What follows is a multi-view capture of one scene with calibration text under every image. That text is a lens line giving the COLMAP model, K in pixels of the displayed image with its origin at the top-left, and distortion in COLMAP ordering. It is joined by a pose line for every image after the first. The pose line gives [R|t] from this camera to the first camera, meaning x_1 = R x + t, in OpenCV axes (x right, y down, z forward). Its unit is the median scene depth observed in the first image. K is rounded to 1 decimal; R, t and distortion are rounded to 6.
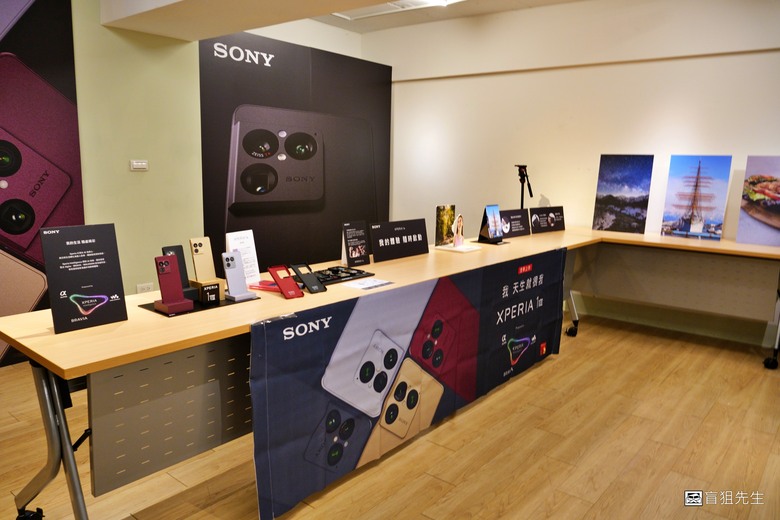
lens RADIAL K [[580.1, 0, 389.6], [0, 580.1, 261.1], [0, 0, 1]] dist [-0.042633, 0.013770]
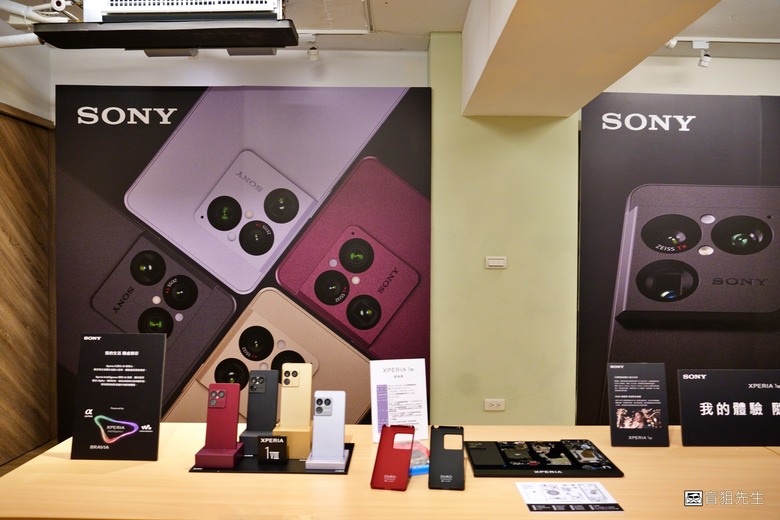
lens RADIAL K [[580.1, 0, 391.0], [0, 580.1, 260.5], [0, 0, 1]] dist [-0.042633, 0.013770]
pose [[0.626116, -0.006768, -0.779701, 0.146617], [-0.123894, 0.986395, -0.108052, -0.050696], [0.769824, 0.164253, 0.616759, 0.310358]]
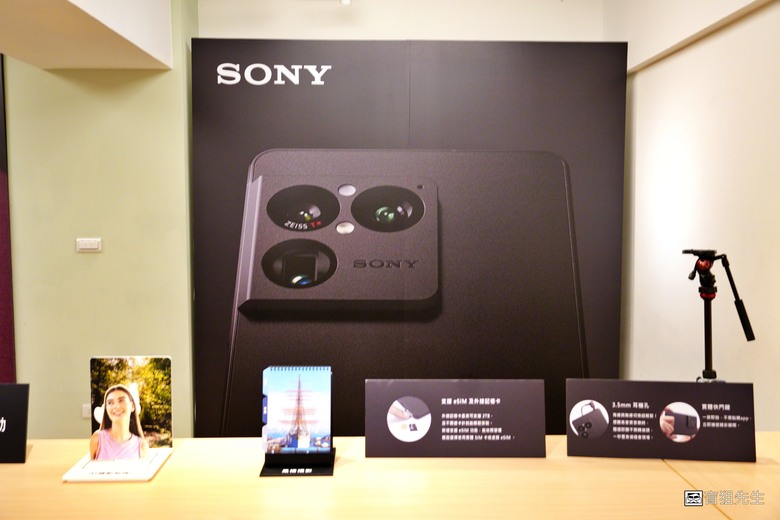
lens RADIAL K [[755.2, 0, 389.4], [0, 755.2, 254.8], [0, 0, 1]] dist [0.014231, 0.000000]
pose [[0.645929, 0.025679, -0.762965, 0.531419], [-0.110084, 0.992121, -0.059806, -0.130147], [0.755418, 0.122621, 0.643667, 0.627122]]
